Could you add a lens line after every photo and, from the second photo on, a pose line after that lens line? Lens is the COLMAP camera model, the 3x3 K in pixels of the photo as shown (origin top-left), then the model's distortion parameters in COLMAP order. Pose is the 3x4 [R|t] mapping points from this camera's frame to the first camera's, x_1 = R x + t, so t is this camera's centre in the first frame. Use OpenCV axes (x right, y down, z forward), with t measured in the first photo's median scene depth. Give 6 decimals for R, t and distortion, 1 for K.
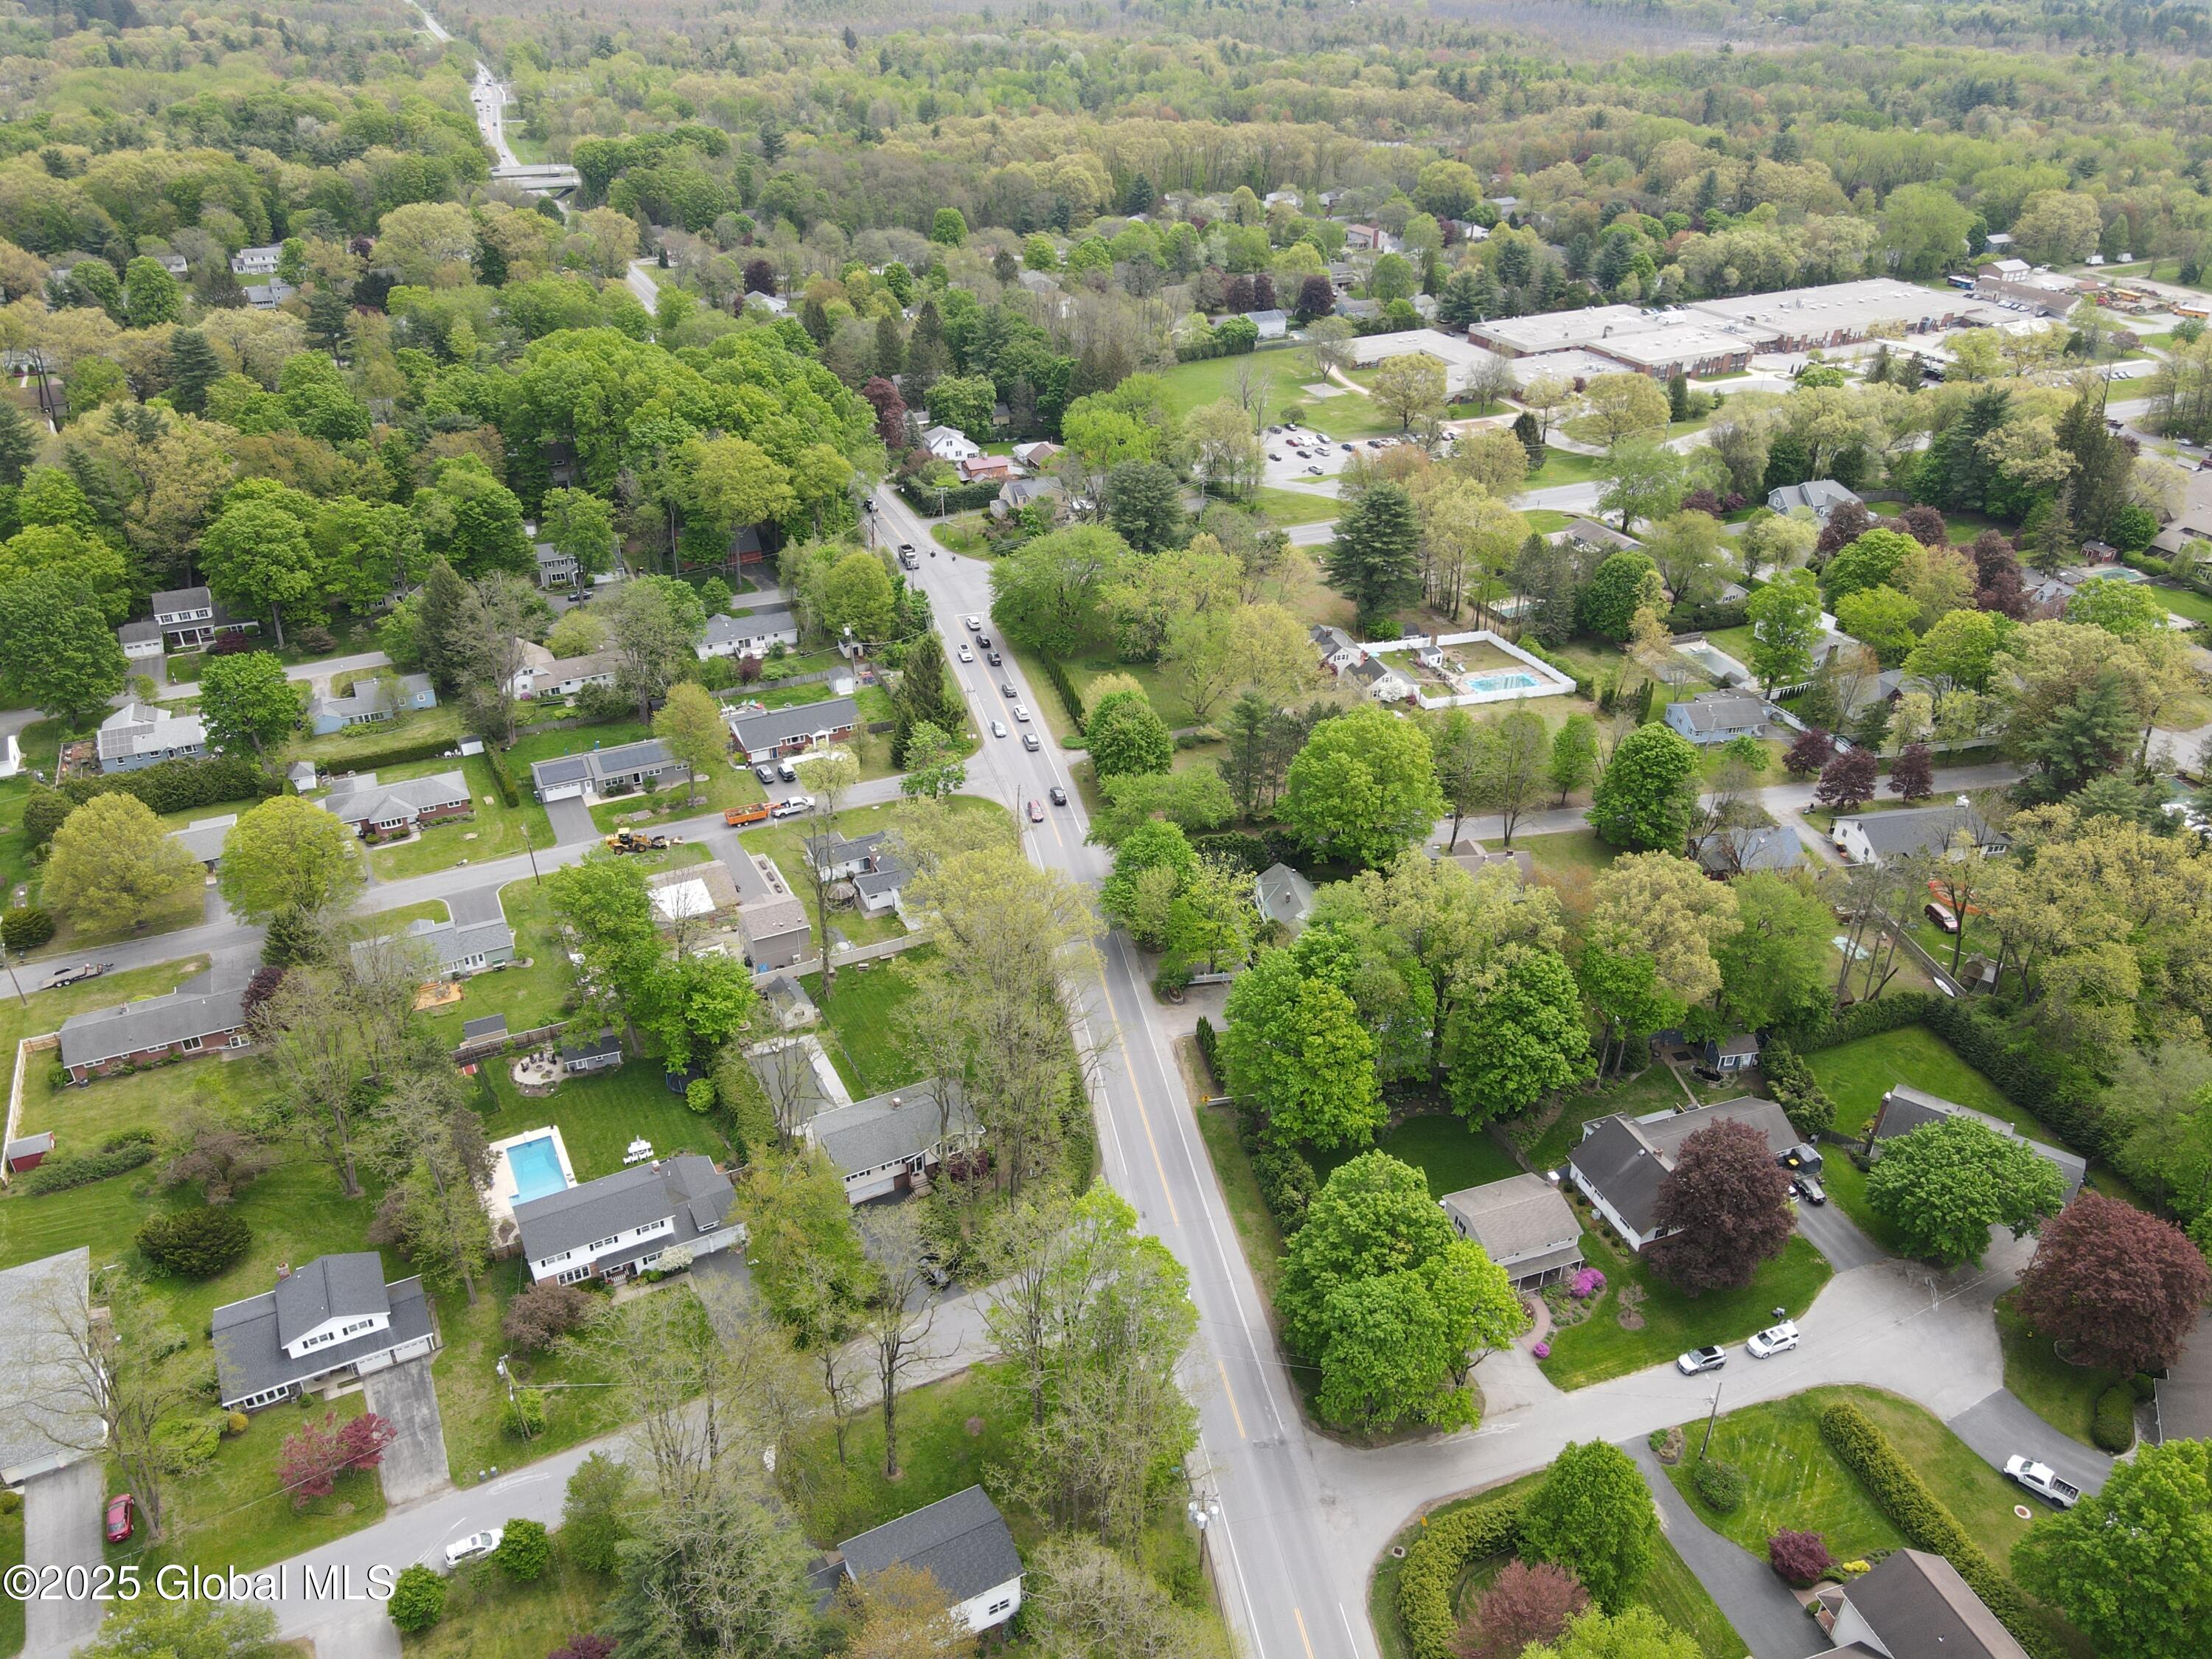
lens RADIAL K [[1628.4, 0, 1096.7], [0, 1628.4, 835.1], [0, 0, 1]] dist [0.002491, 0.017507]
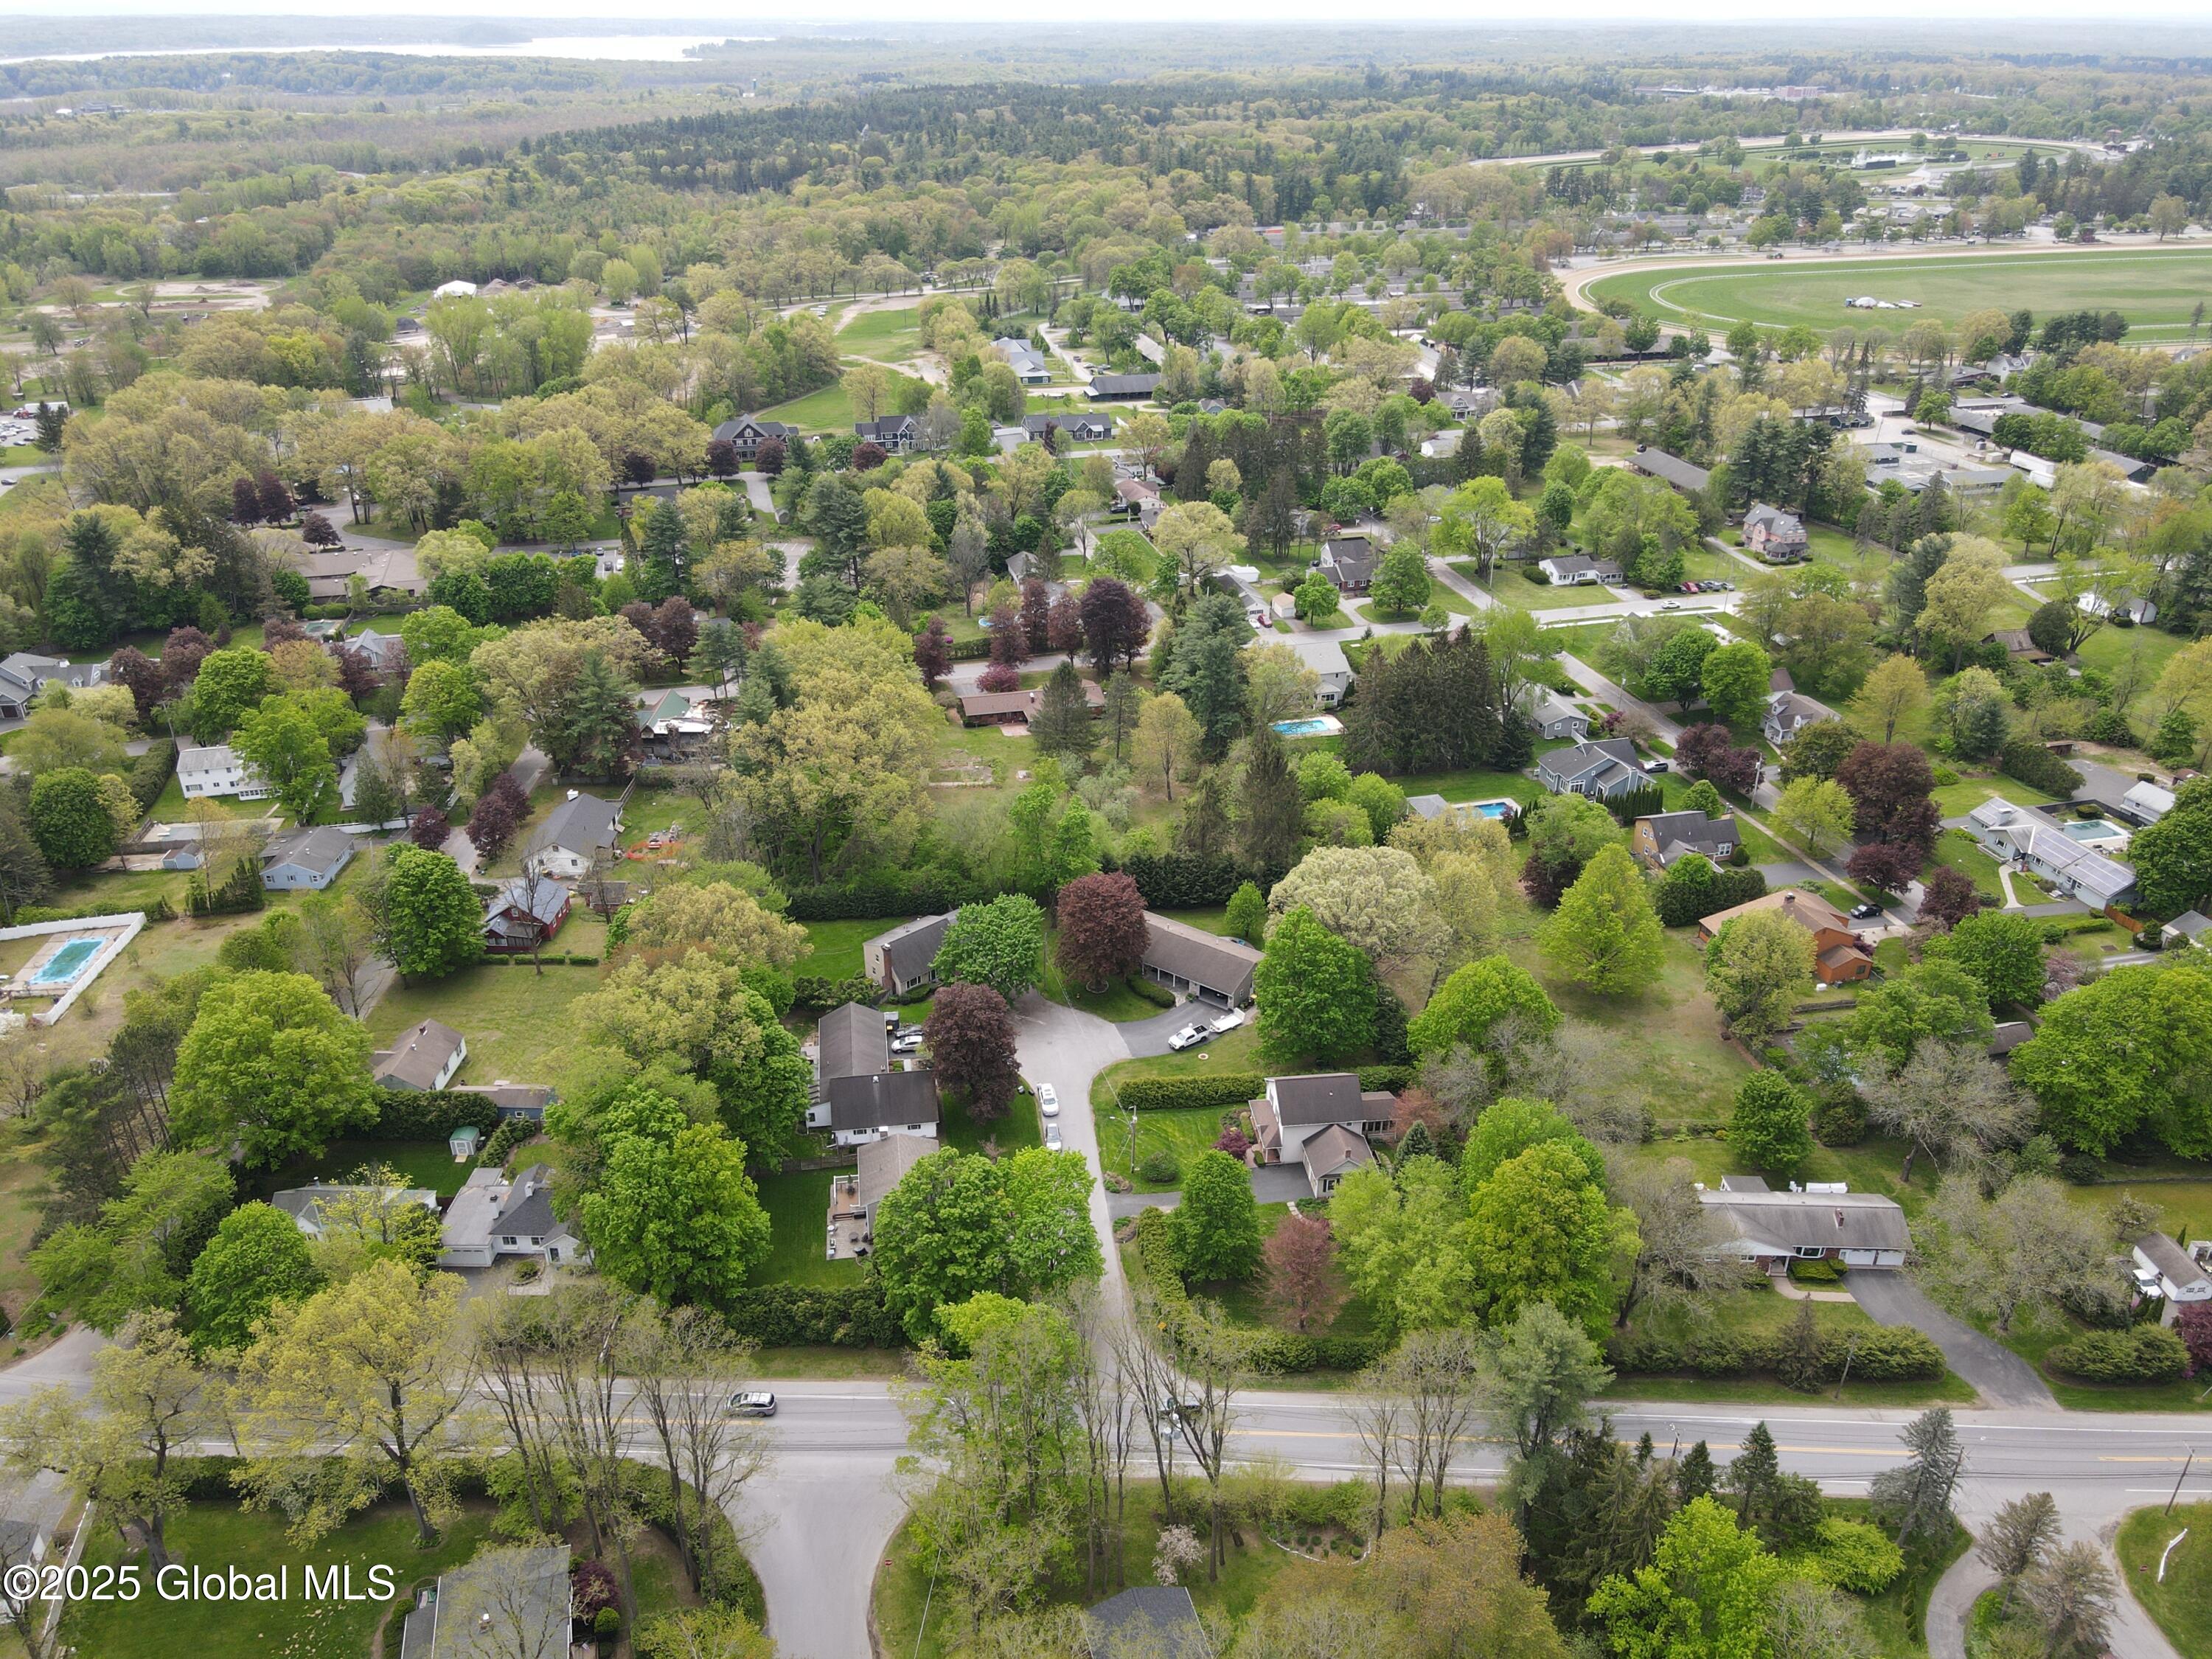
lens RADIAL K [[1628.4, 0, 1095.2], [0, 1628.4, 843.0], [0, 0, 1]] dist [0.002491, 0.017507]
pose [[0.202506, -0.454516, 0.867413, -0.491683], [0.504444, 0.807623, 0.305420, -0.189265], [-0.839362, 0.375712, 0.392826, 0.295189]]
